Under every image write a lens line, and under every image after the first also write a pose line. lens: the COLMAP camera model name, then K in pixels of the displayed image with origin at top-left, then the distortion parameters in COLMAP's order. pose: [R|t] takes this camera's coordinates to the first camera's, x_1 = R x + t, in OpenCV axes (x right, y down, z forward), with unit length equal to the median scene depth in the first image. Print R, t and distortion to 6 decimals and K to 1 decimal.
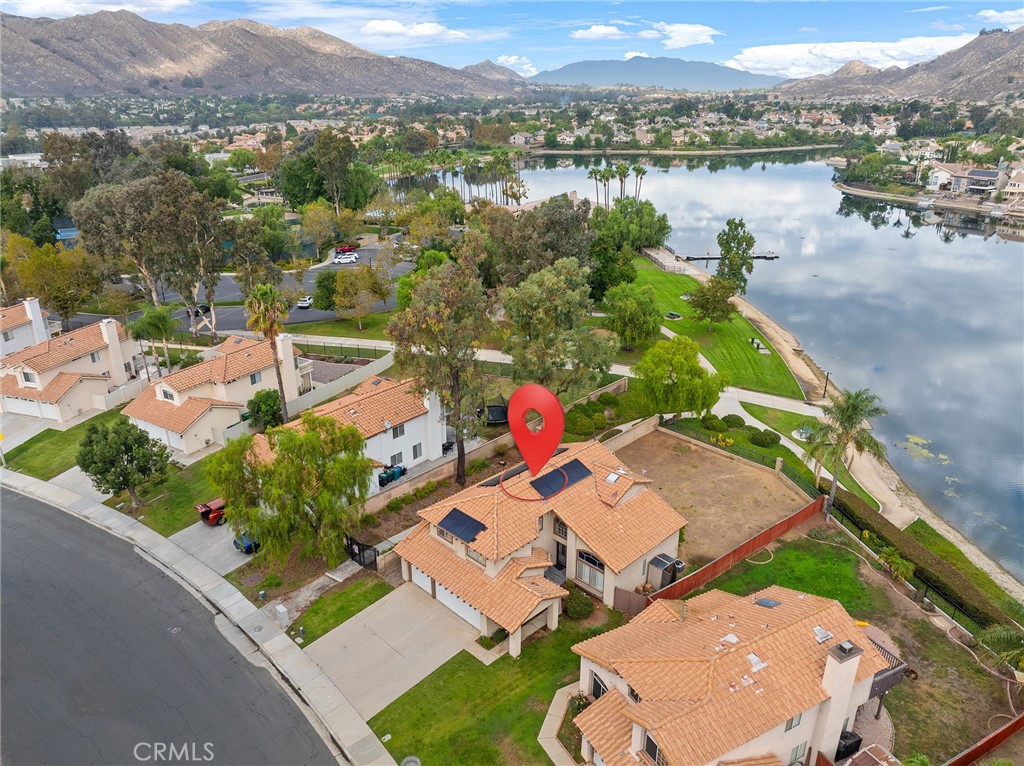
lens RADIAL K [[722.0, 0, 516.5], [0, 722.0, 381.5], [0, 0, 1]] dist [-0.056478, 0.029809]
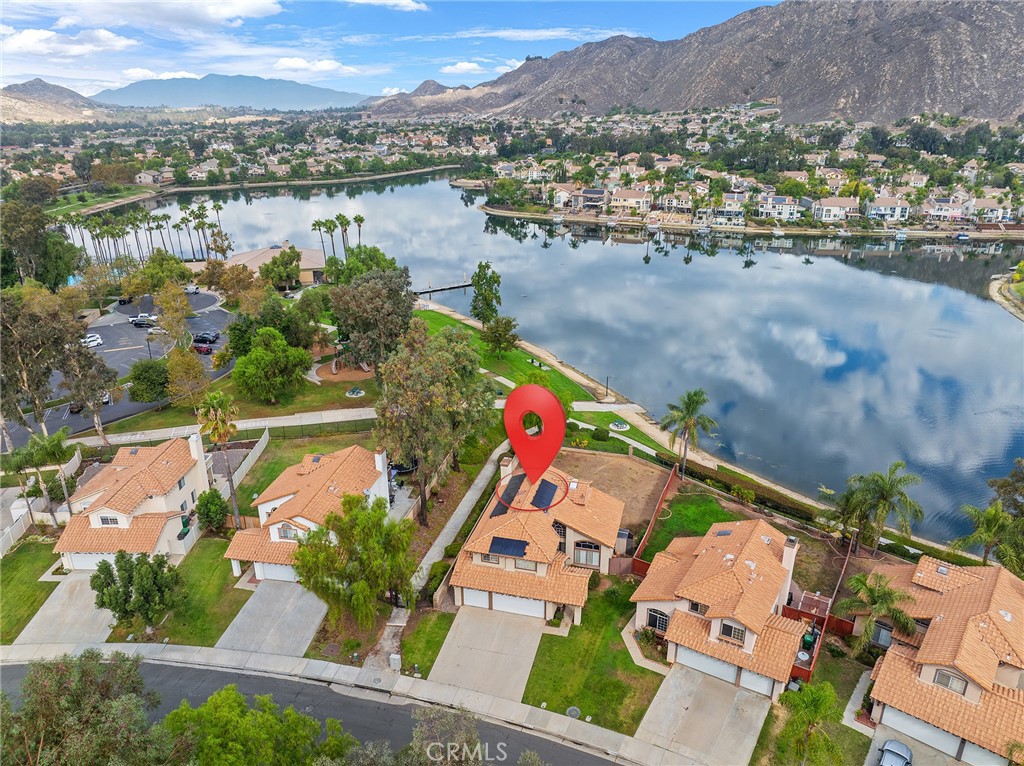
lens RADIAL K [[716.8, 0, 514.5], [0, 716.8, 384.4], [0, 0, 1]] dist [-0.034044, -0.001245]
pose [[0.865017, -0.179919, 0.468375, -0.194401], [0.187651, 0.981760, 0.030564, -0.040579], [-0.465331, 0.061452, 0.883001, -0.057115]]
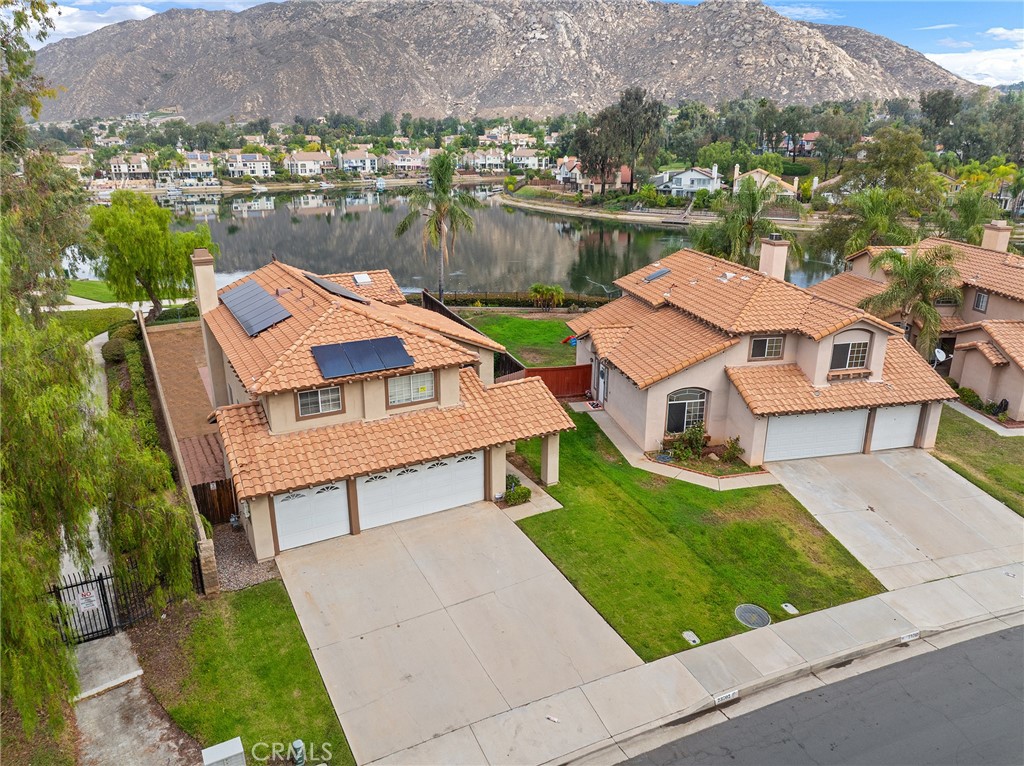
lens RADIAL K [[721.6, 0, 514.4], [0, 721.6, 382.7], [0, 0, 1]] dist [-0.043674, 0.007330]
pose [[0.275829, -0.305689, 0.911303, -0.160565], [0.353132, 0.914009, 0.199713, 0.047322], [-0.893989, 0.266724, 0.360058, 0.224009]]
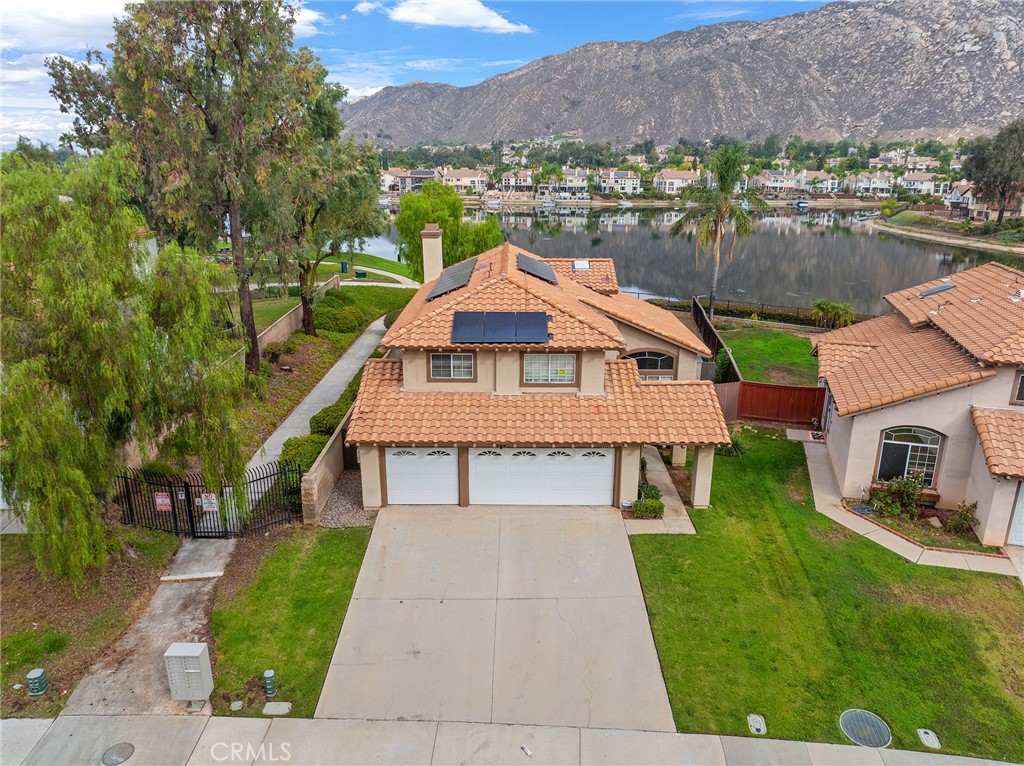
lens RADIAL K [[721.6, 0, 514.4], [0, 721.6, 382.7], [0, 0, 1]] dist [-0.043674, 0.007330]
pose [[0.707392, -0.203268, 0.676963, -0.127659], [0.257796, 0.965978, 0.020665, 0.070926], [-0.658132, 0.159900, 0.735727, 0.196594]]
